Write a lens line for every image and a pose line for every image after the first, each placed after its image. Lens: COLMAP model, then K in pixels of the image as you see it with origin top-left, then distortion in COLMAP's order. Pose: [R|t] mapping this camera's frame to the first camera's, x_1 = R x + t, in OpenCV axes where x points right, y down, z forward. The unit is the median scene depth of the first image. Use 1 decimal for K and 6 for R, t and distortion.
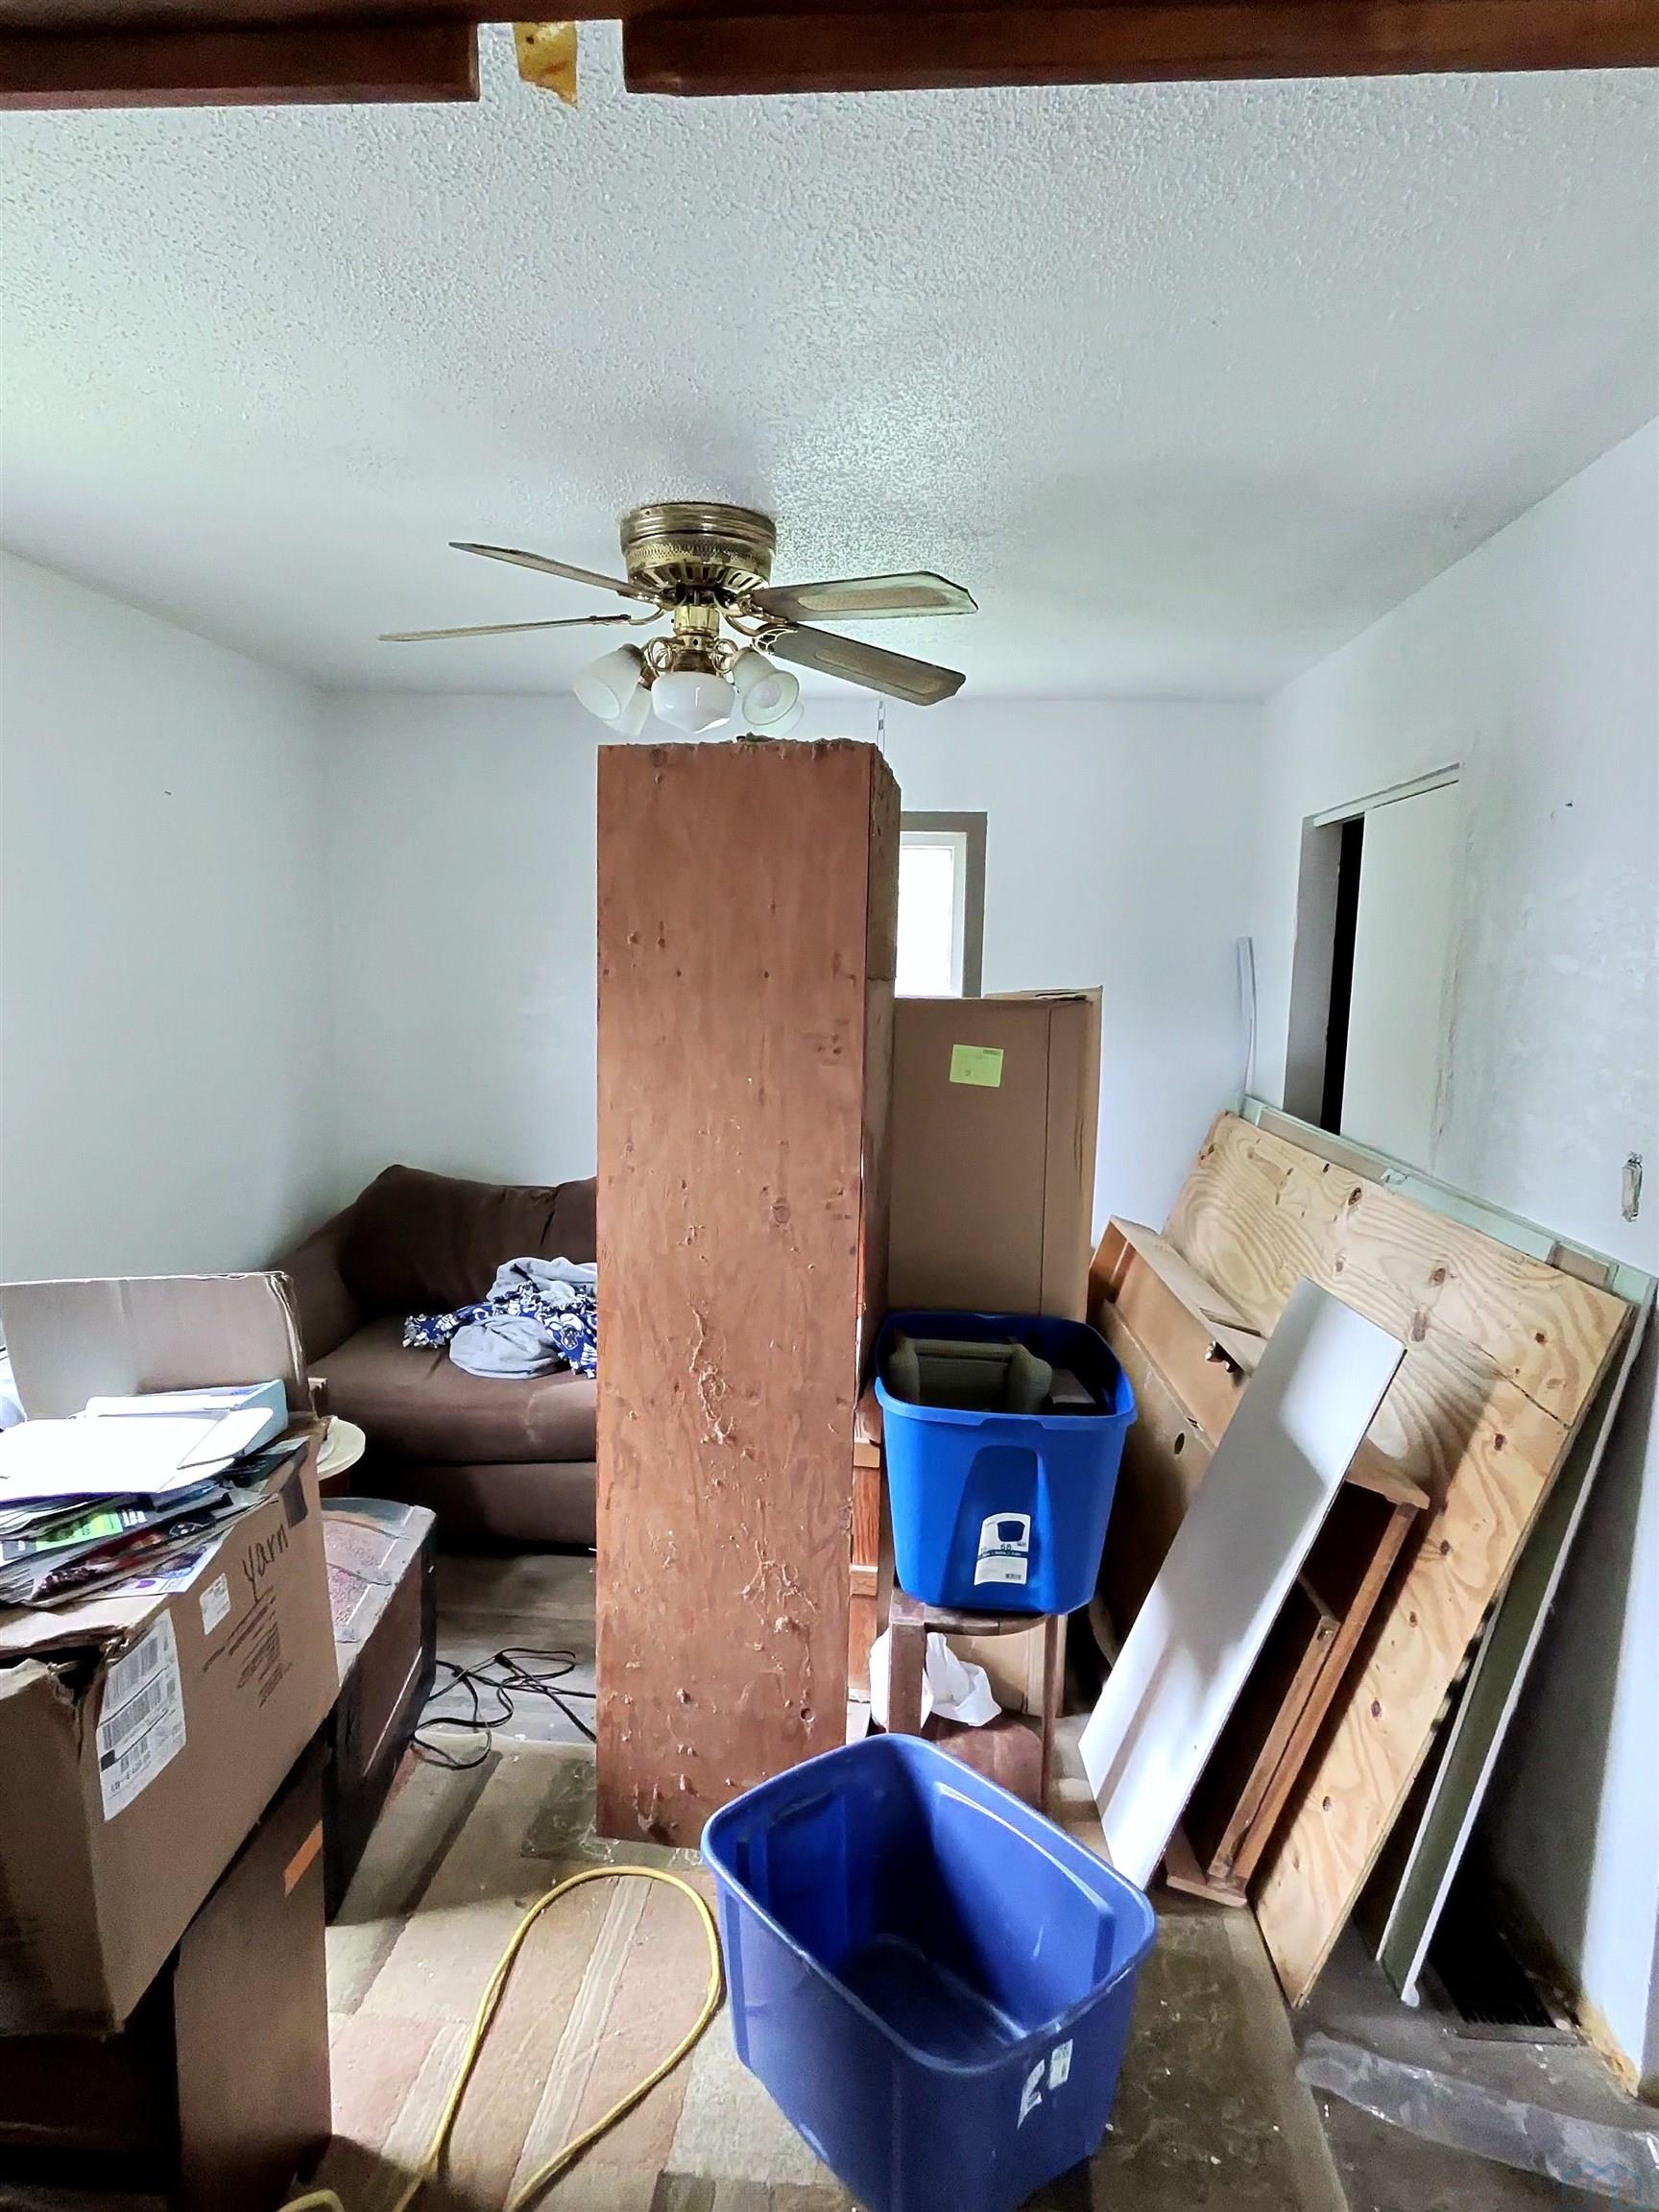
lens RADIAL K [[1288.4, 0, 826.4], [0, 1288.4, 1143.9], [0, 0, 1]] dist [0.035485, 0.000032]
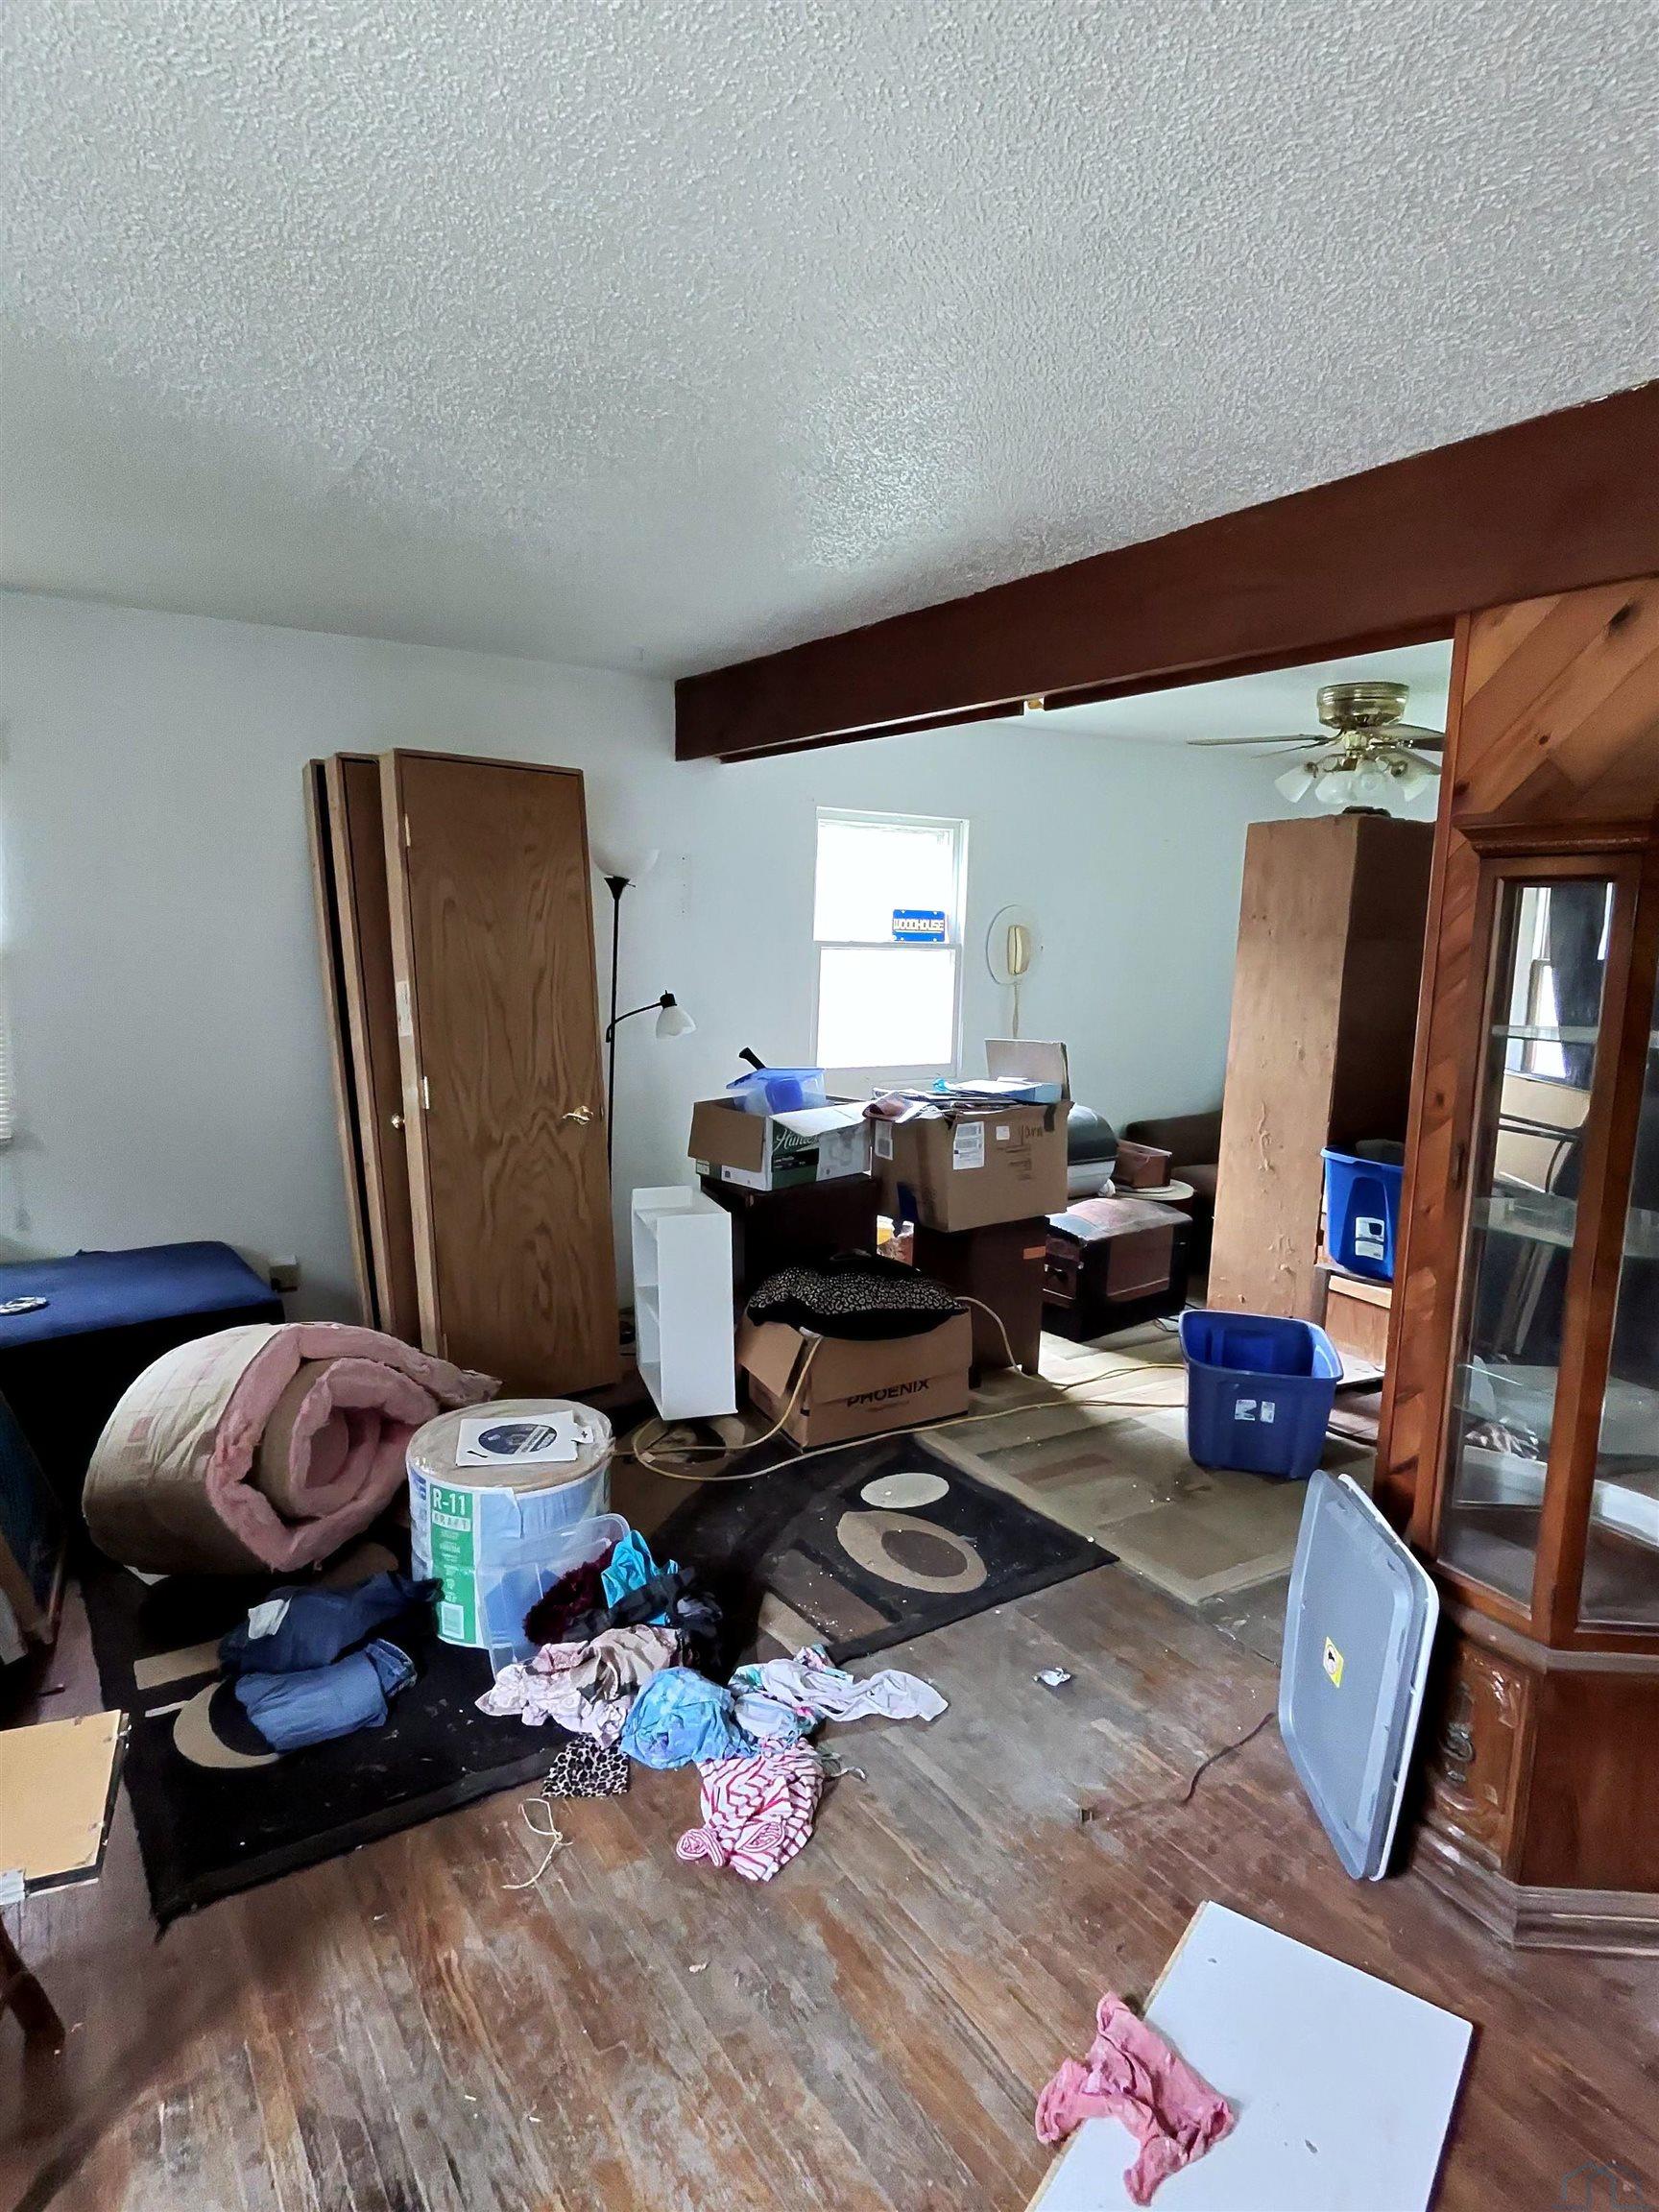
lens RADIAL K [[1288.4, 0, 826.4], [0, 1288.4, 1143.9], [0, 0, 1]] dist [0.035485, 0.000032]
pose [[0.599818, 0.128064, -0.789821, 1.138494], [-0.115764, 0.990612, 0.072705, 0.131395], [0.791717, 0.047824, 0.609013, -0.791122]]
